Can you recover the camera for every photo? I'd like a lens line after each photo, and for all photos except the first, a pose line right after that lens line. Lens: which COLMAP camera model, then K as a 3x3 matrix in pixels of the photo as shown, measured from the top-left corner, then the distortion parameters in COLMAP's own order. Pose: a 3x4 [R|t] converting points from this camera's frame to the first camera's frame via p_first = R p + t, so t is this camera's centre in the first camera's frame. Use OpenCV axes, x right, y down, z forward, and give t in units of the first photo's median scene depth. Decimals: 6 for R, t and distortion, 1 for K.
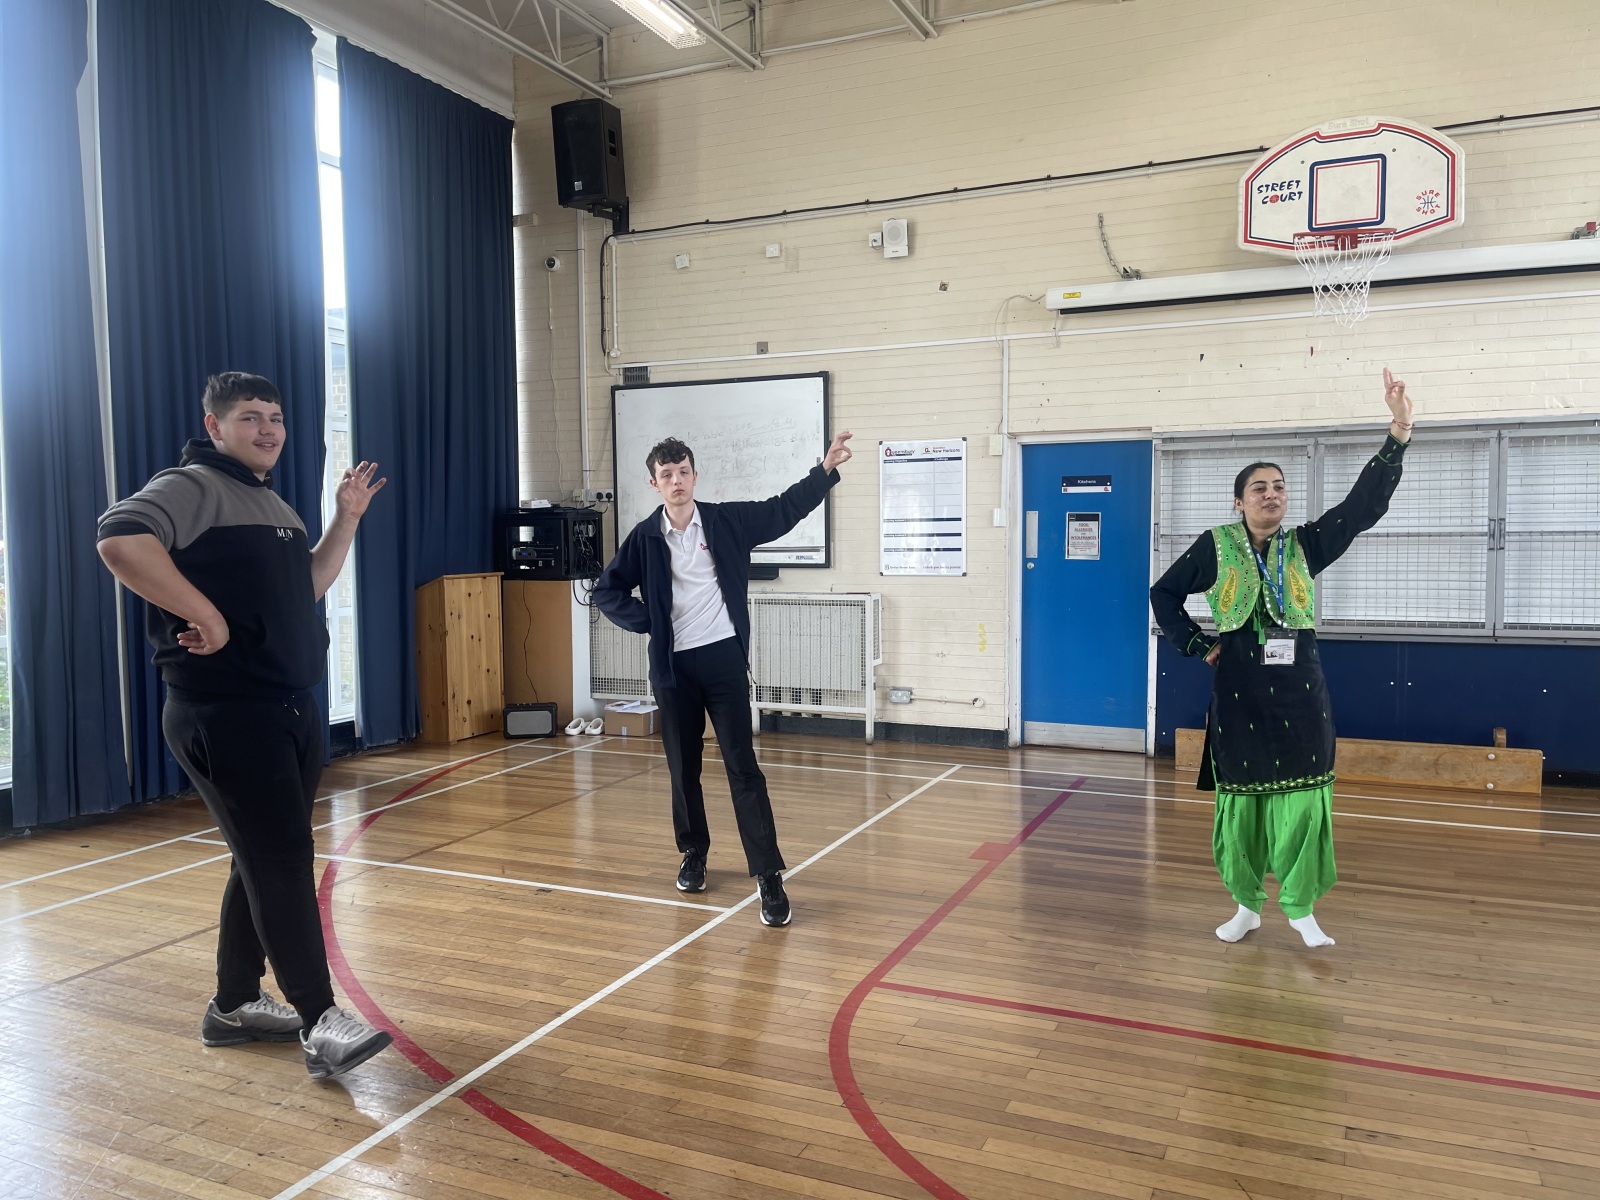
lens RADIAL K [[1242.7, 0, 798.6], [0, 1242.7, 577.3], [0, 0, 1]] dist [0.042086, -0.054748]
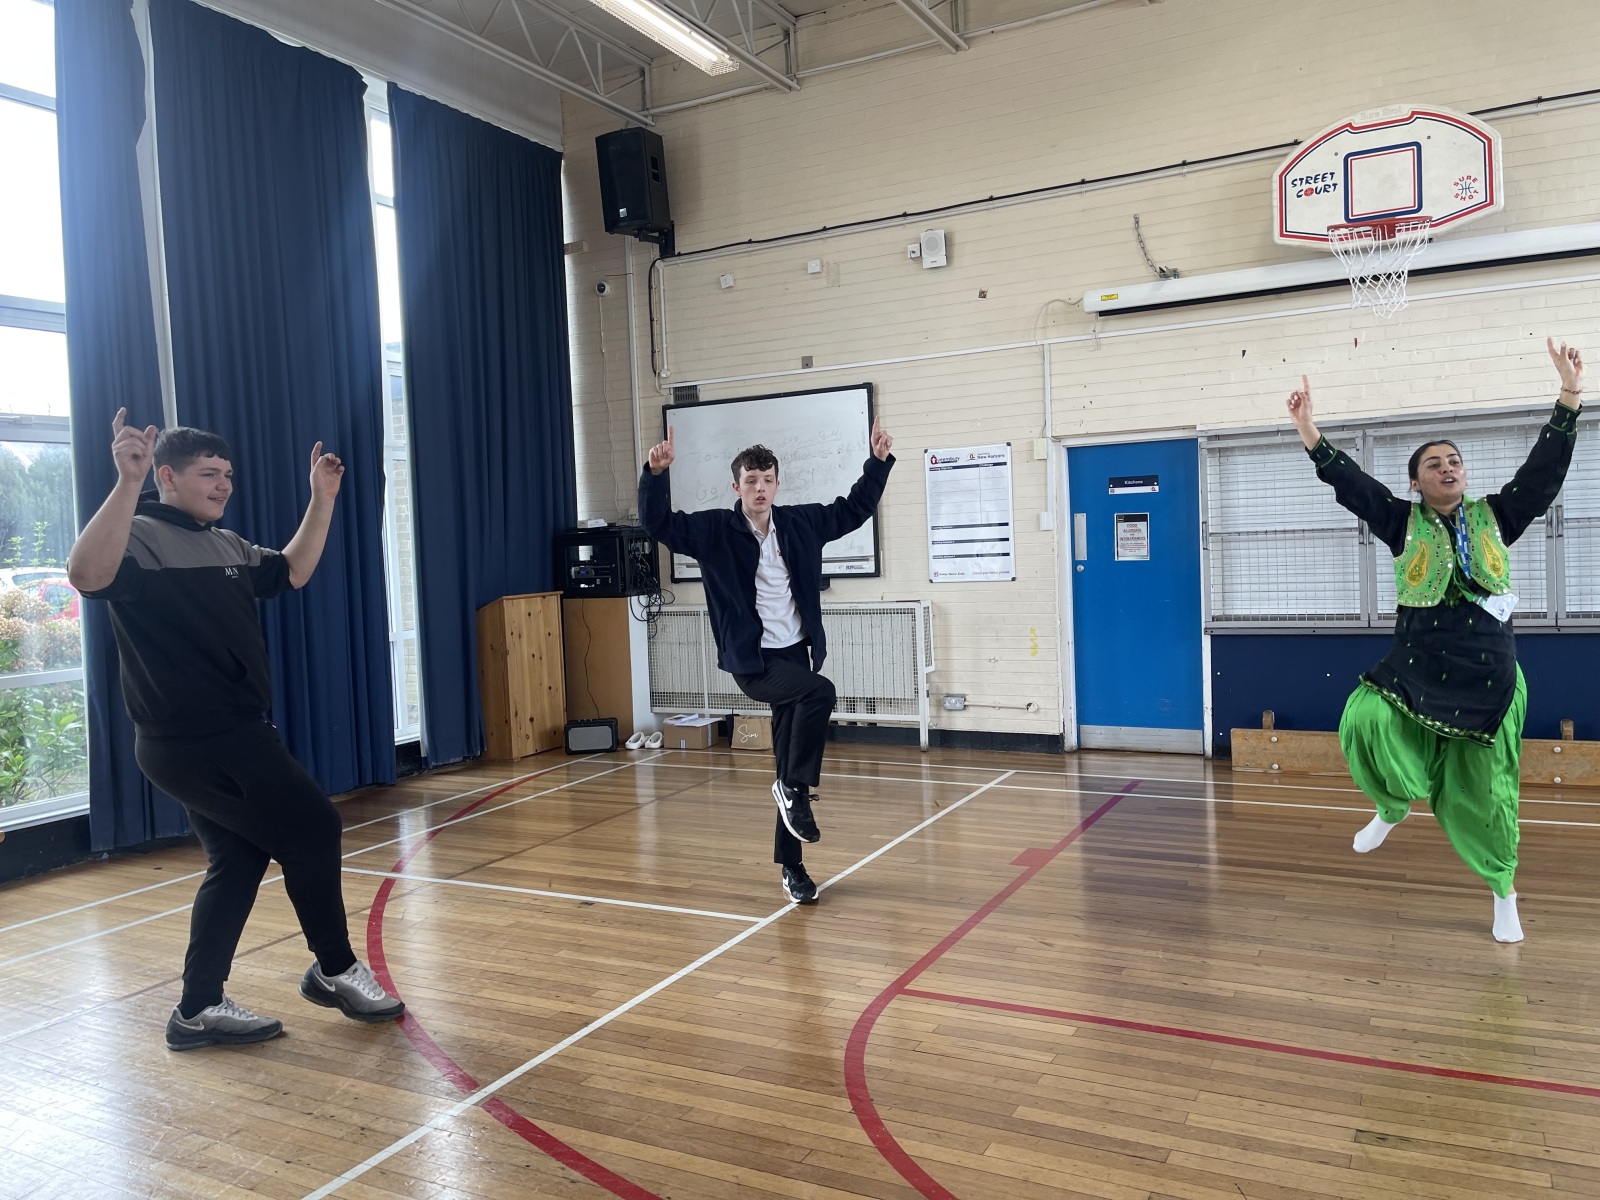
lens RADIAL K [[1242.7, 0, 807.0], [0, 1242.7, 554.6], [0, 0, 1]] dist [0.042086, -0.054748]
pose [[0.997659, -0.032764, -0.060030, 0.030822], [0.031172, 0.999142, -0.027258, 0.000002], [0.060872, 0.025322, 0.997824, -0.008214]]
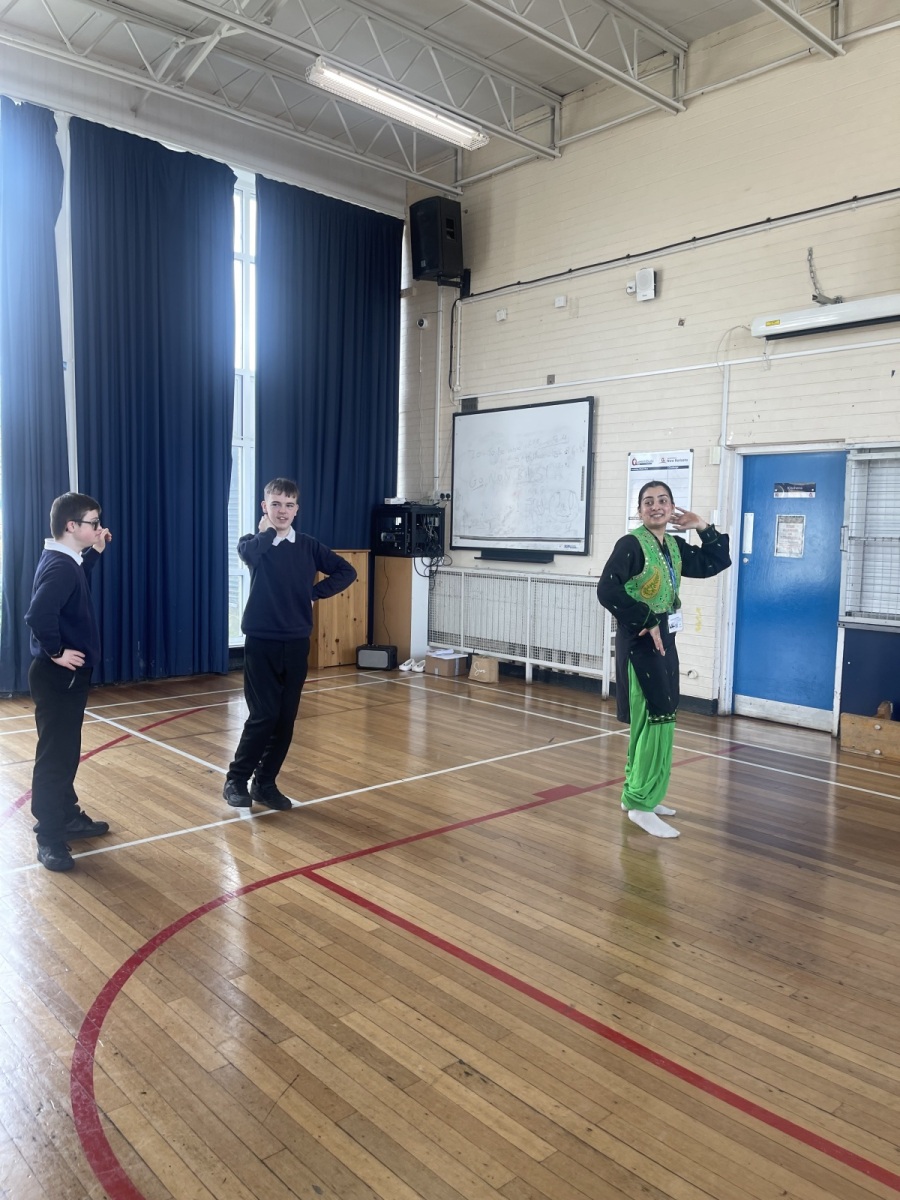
lens RADIAL K [[932.1, 0, 436.2], [0, 932.1, 574.4], [0, 0, 1]] dist [0.042086, -0.054748]
pose [[0.914274, 0.049861, -0.402015, 0.297118], [-0.045533, 0.998756, 0.020321, -0.001068], [0.402528, -0.000274, 0.915407, 0.098332]]
